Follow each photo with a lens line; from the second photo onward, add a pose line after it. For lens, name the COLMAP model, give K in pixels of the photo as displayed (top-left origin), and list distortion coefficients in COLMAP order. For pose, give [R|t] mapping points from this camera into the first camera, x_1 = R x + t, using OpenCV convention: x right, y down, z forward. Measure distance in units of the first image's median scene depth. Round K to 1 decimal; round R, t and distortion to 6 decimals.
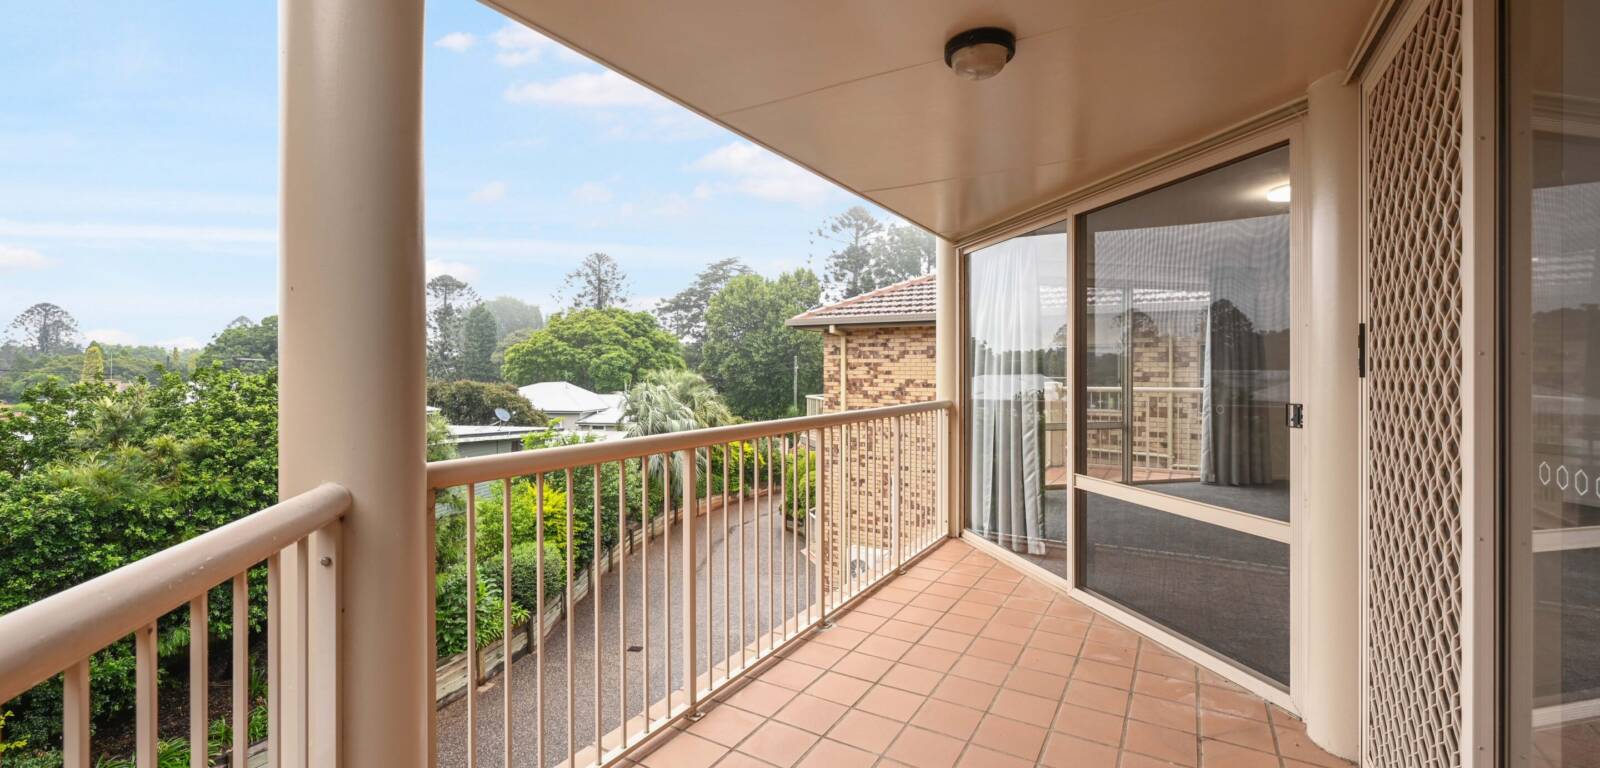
lens RADIAL K [[652.4, 0, 803.0], [0, 652.4, 377.6], [0, 0, 1]] dist [-0.000341, 0.000032]
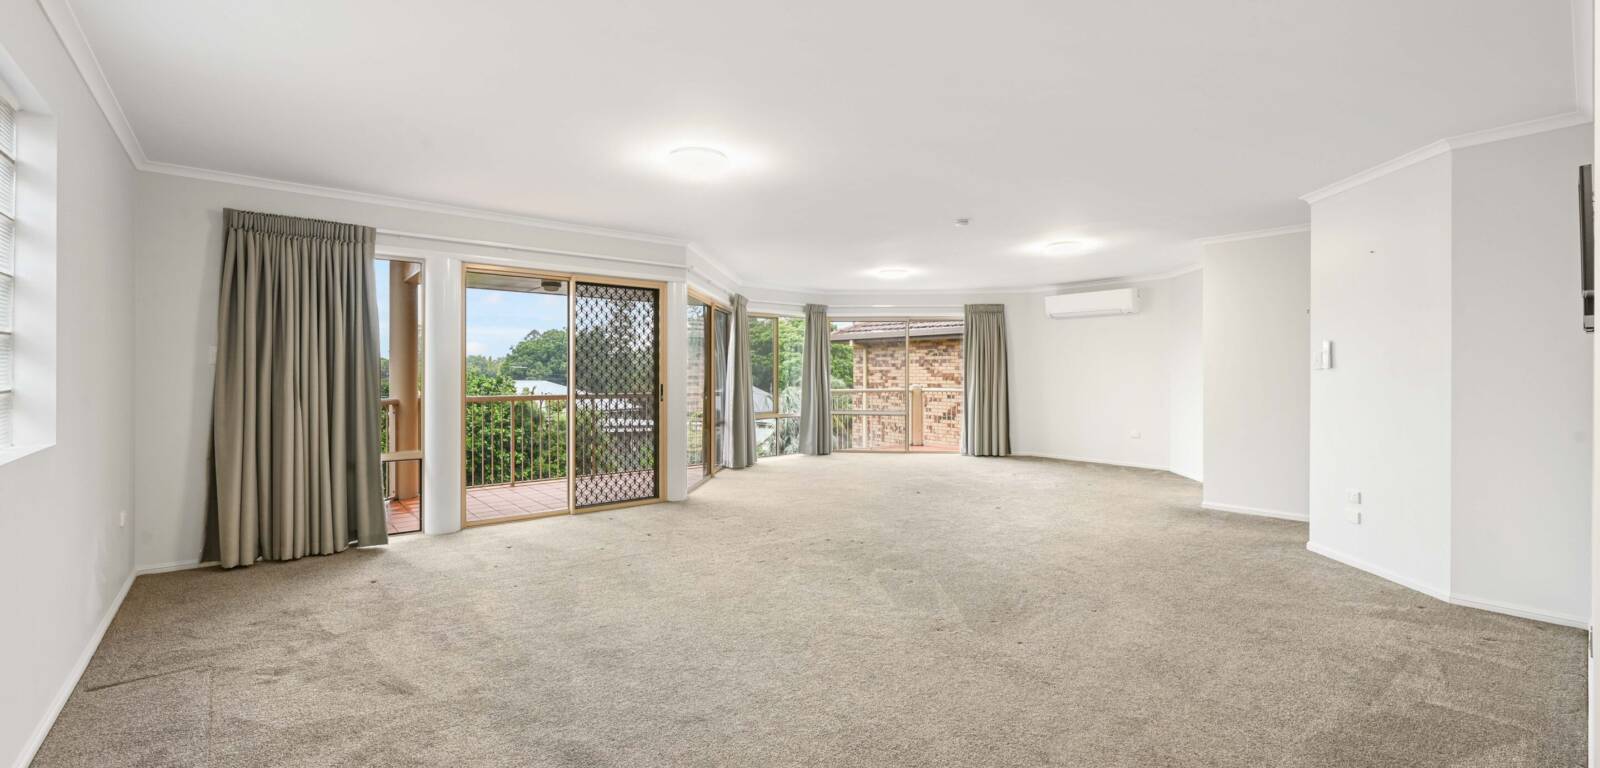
lens RADIAL K [[652.4, 0, 791.9], [0, 652.4, 384.6], [0, 0, 1]] dist [-0.000341, 0.000032]
pose [[0.942101, 0.007759, -0.335241, 0.352062], [-0.006578, 0.999968, 0.004658, 0.000351], [0.335266, -0.002183, 0.942121, -0.220903]]
